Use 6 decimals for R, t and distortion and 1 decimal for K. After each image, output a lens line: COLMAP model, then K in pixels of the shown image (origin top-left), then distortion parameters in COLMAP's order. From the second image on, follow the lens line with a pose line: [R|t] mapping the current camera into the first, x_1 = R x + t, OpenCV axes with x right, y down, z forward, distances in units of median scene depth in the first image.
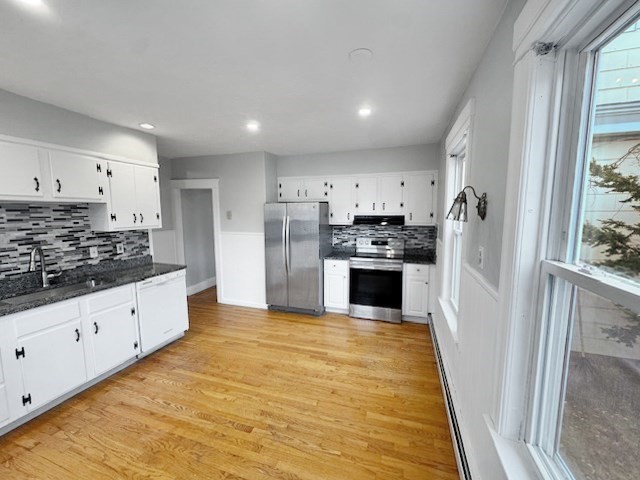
lens RADIAL K [[256.3, 0, 320.0], [0, 256.3, 240.0], [0, 0, 1]] dist [-0.009139, -0.000029]
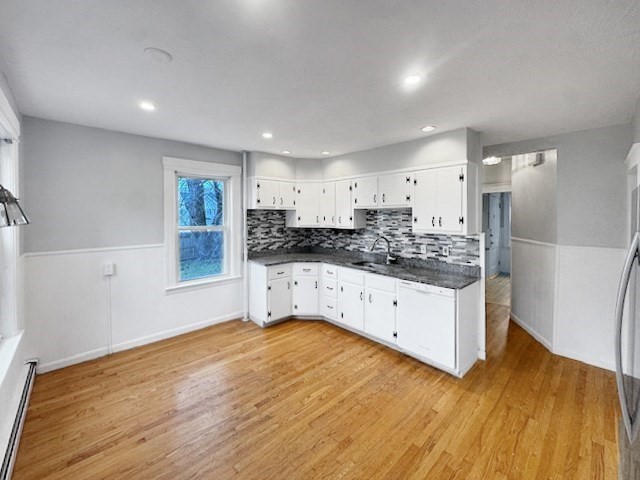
lens RADIAL K [[263.7, 0, 320.6], [0, 263.7, 218.0], [0, 0, 1]] dist [0.009499, -0.000046]
pose [[-0.476659, 0.014248, -0.878973, 0.469507], [-0.092830, 0.993463, 0.066444, -0.149243], [0.874173, 0.113266, -0.472221, 1.286506]]
